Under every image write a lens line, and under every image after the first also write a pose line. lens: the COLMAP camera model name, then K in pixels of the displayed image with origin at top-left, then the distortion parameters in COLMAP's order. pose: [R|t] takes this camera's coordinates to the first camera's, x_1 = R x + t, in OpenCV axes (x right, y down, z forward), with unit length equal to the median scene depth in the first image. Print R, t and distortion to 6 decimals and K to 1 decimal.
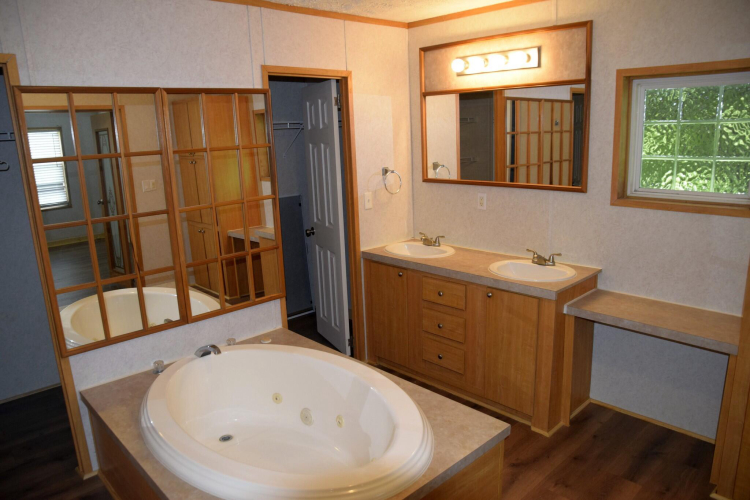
lens RADIAL K [[537.1, 0, 376.9], [0, 537.1, 250.4], [0, 0, 1]] dist [-0.116907, 0.064788]
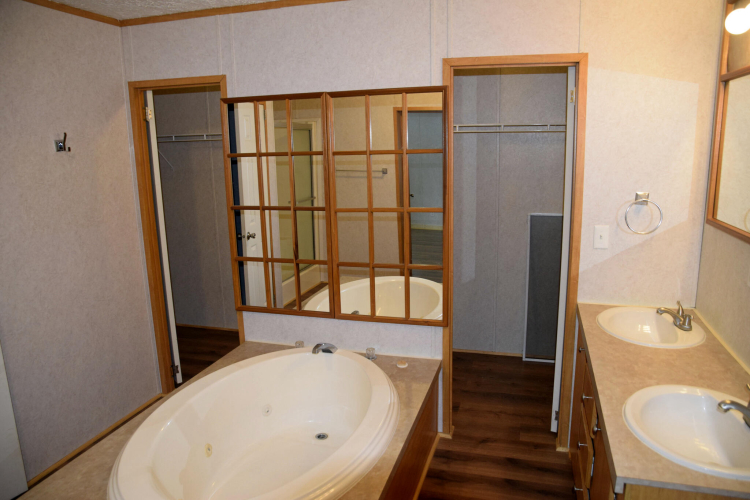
lens RADIAL K [[537.1, 0, 374.4], [0, 537.1, 253.0], [0, 0, 1]] dist [-0.116907, 0.064788]
pose [[0.497567, 0.201920, -0.843597, 0.520230], [-0.185363, 0.974815, 0.123998, -0.126544], [0.847389, 0.094674, 0.522464, 0.479901]]
